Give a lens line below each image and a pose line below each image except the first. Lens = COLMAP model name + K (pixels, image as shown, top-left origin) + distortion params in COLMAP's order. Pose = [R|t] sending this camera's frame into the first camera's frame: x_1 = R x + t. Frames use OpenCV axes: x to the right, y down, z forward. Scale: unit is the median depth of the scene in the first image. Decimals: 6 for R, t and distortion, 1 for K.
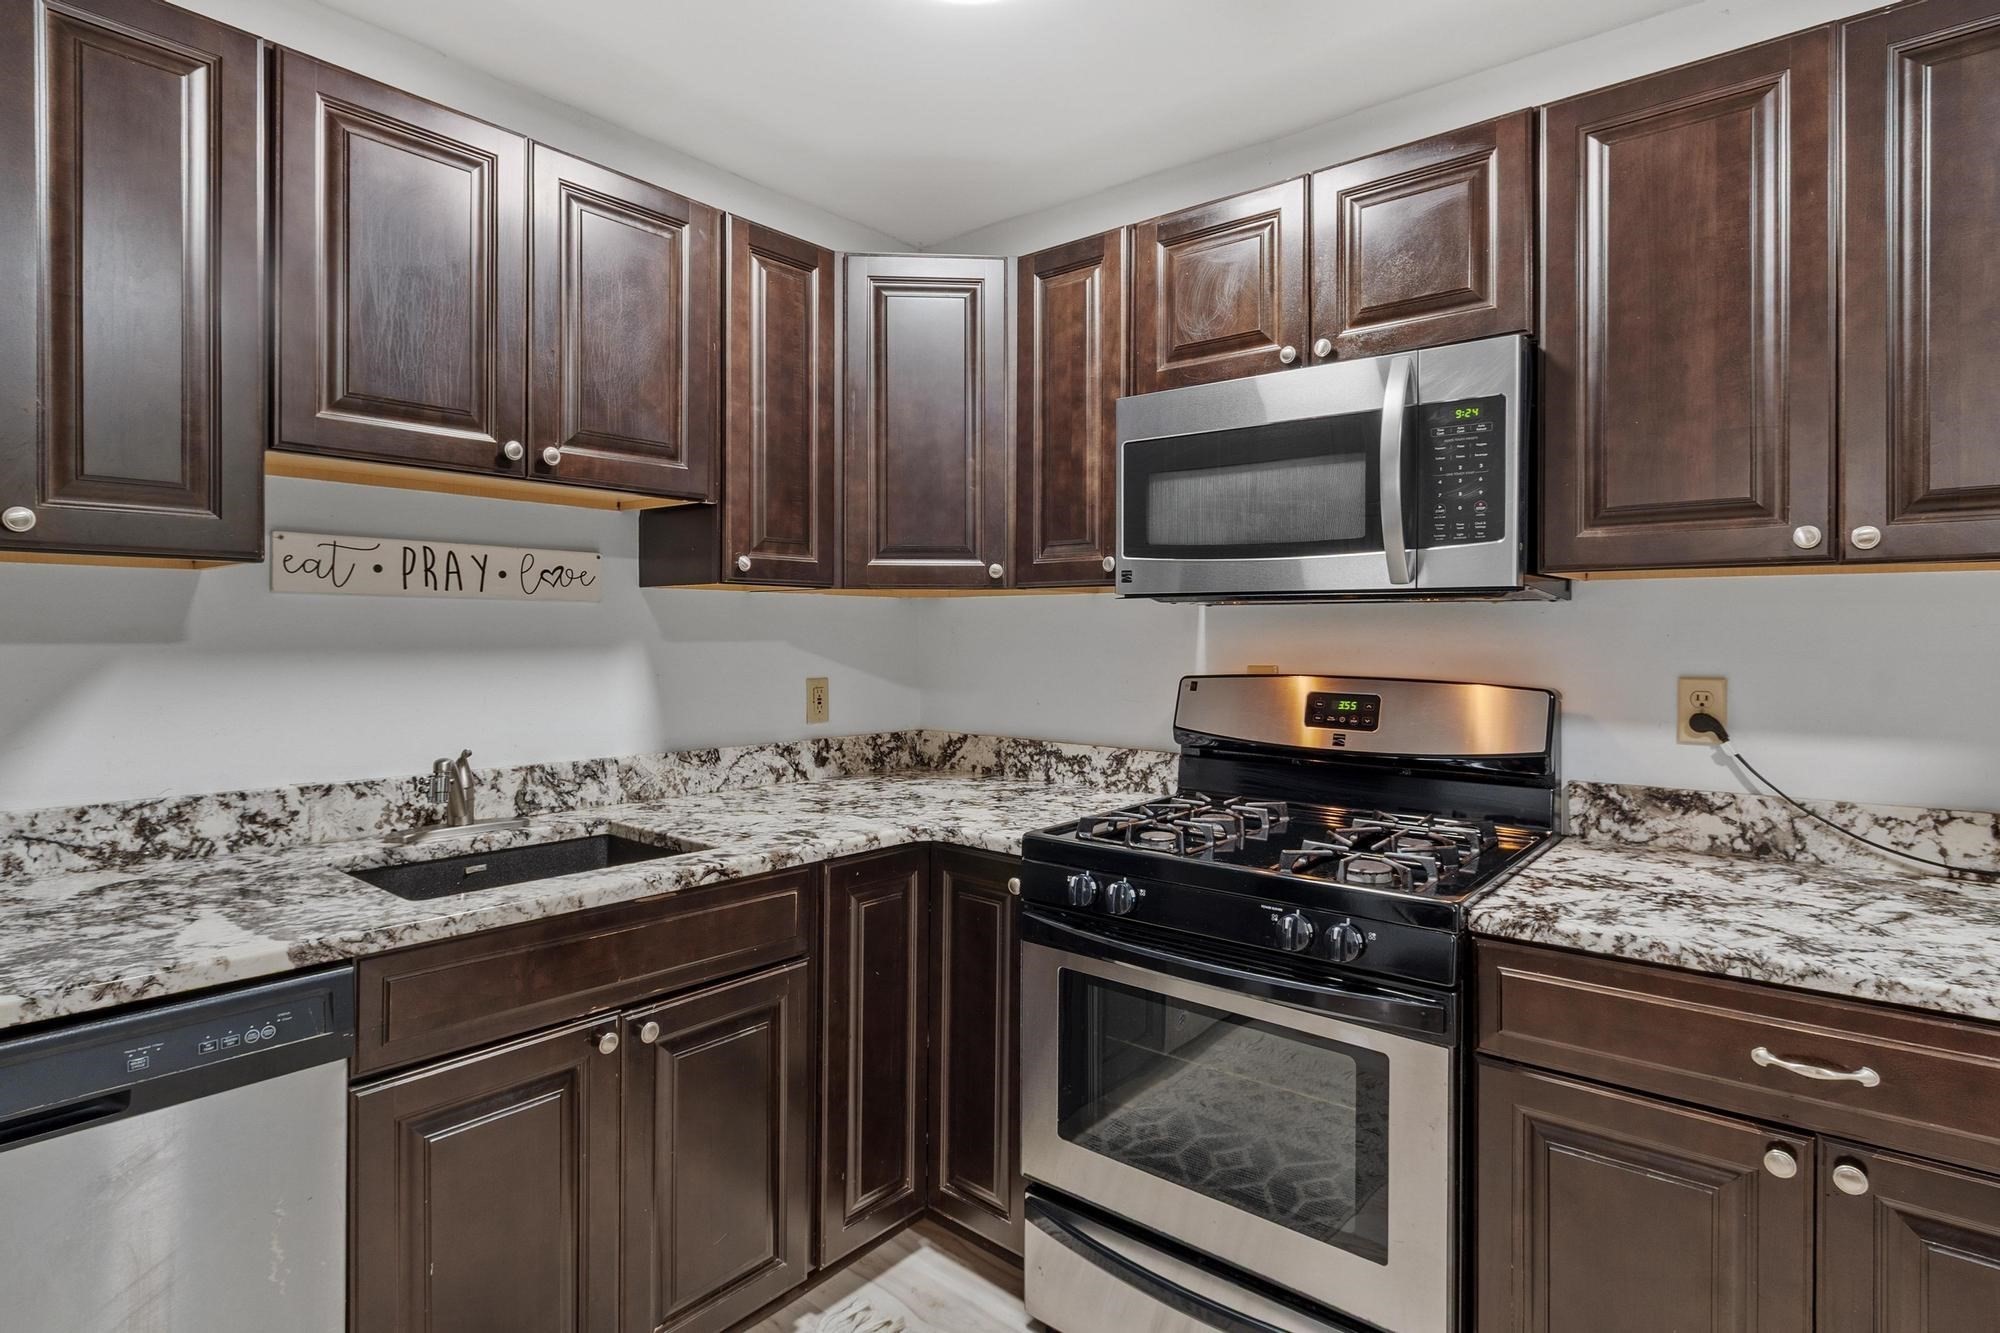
lens RADIAL K [[1040.8, 0, 997.7], [0, 1040.8, 635.1], [0, 0, 1]] dist [0.000438, 0.000363]
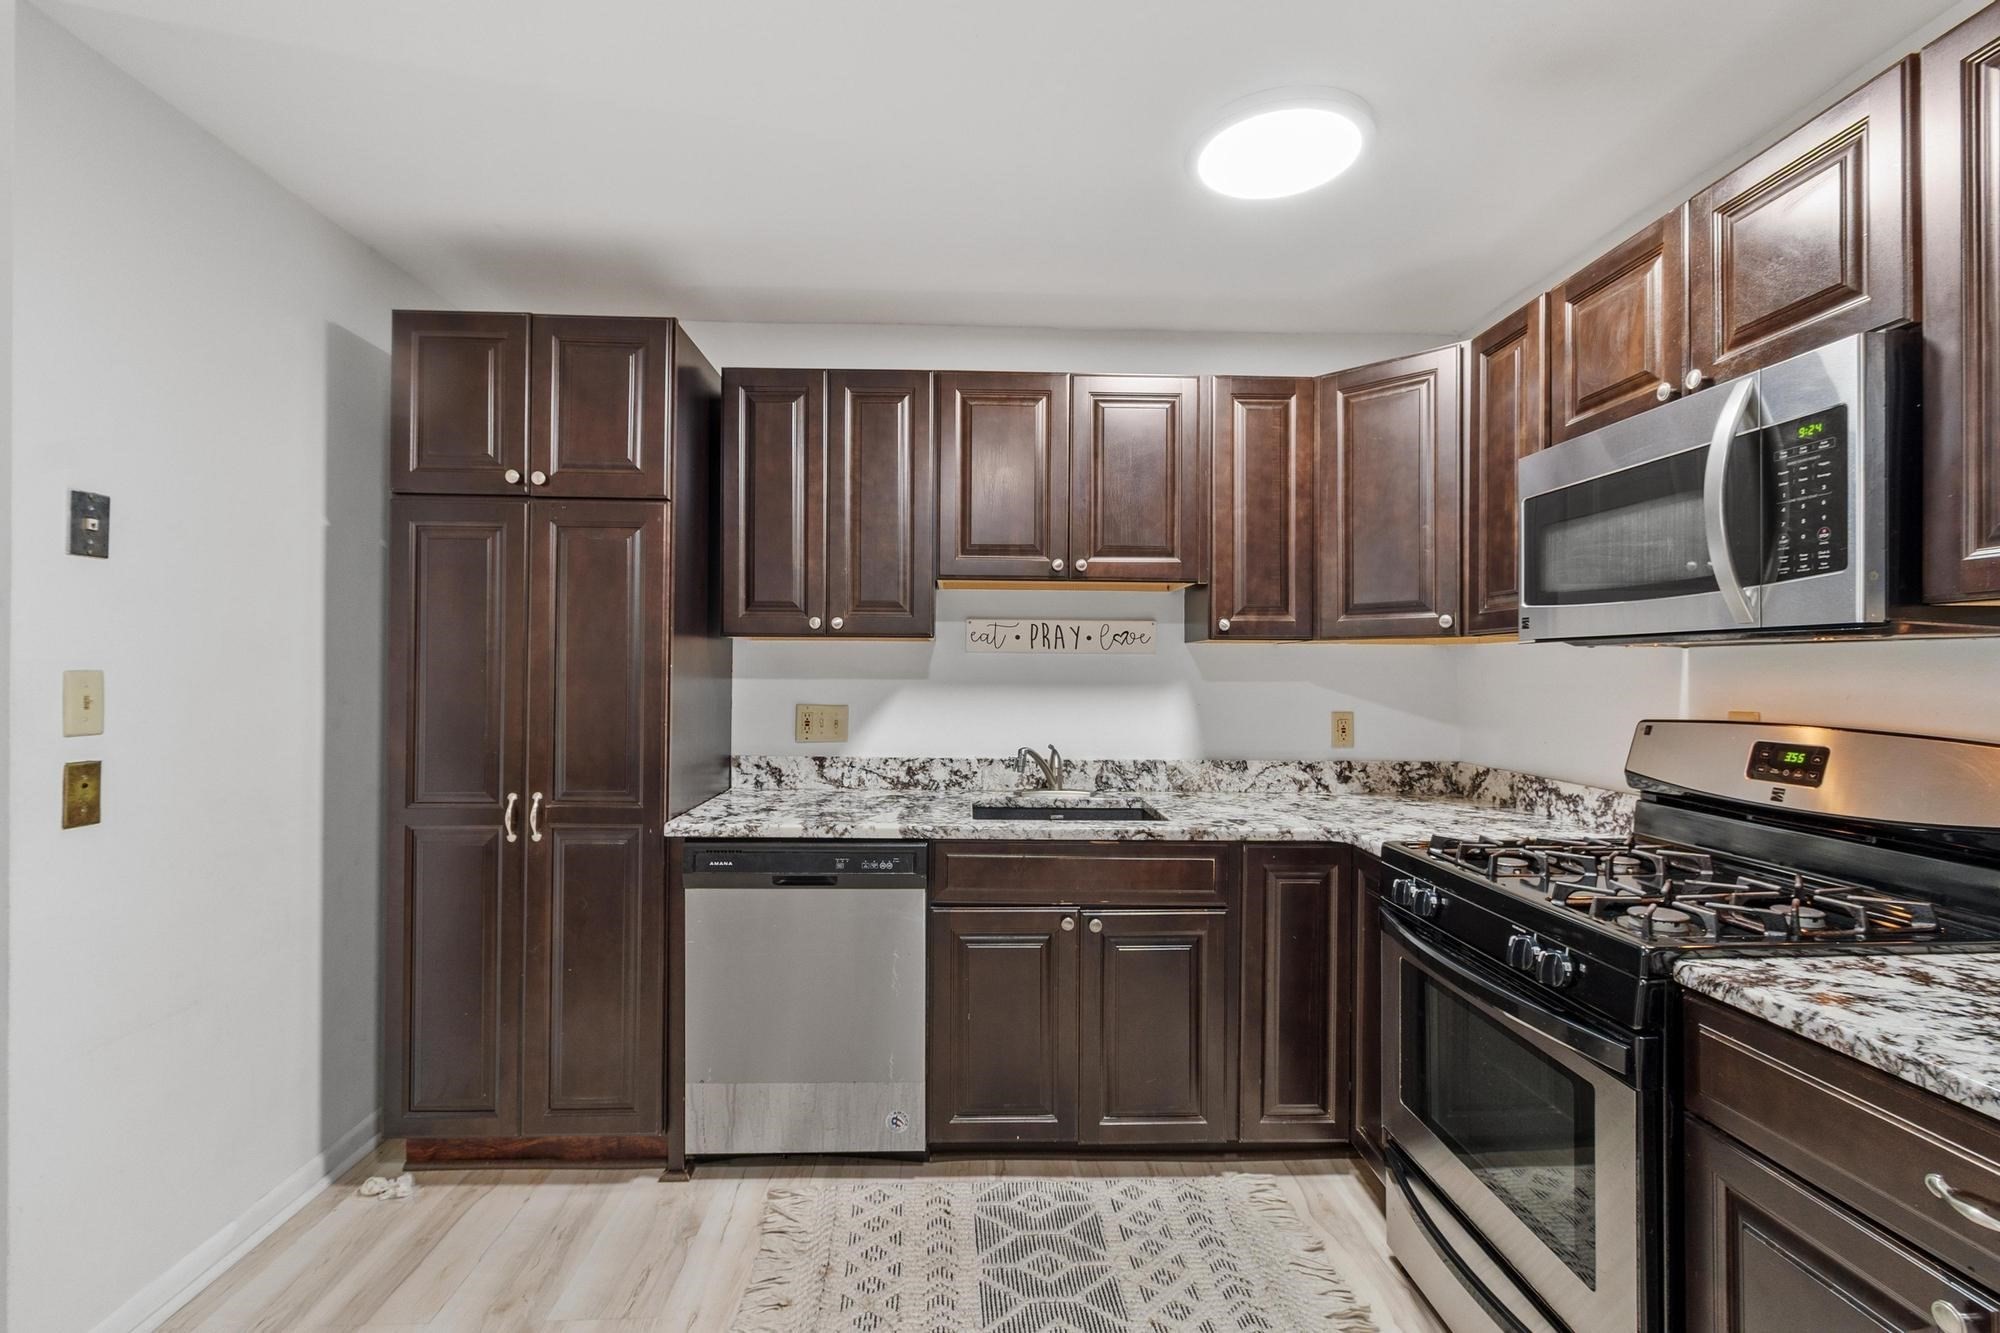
lens RADIAL K [[891.8, 0, 996.7], [0, 891.8, 666.3], [0, 0, 1]] dist [0.001058, 0.000920]
pose [[0.671920, -0.005085, -0.740607, 0.481150], [-0.004086, 0.999936, -0.010573, 0.000307], [0.740613, 0.010130, 0.671856, -0.026713]]
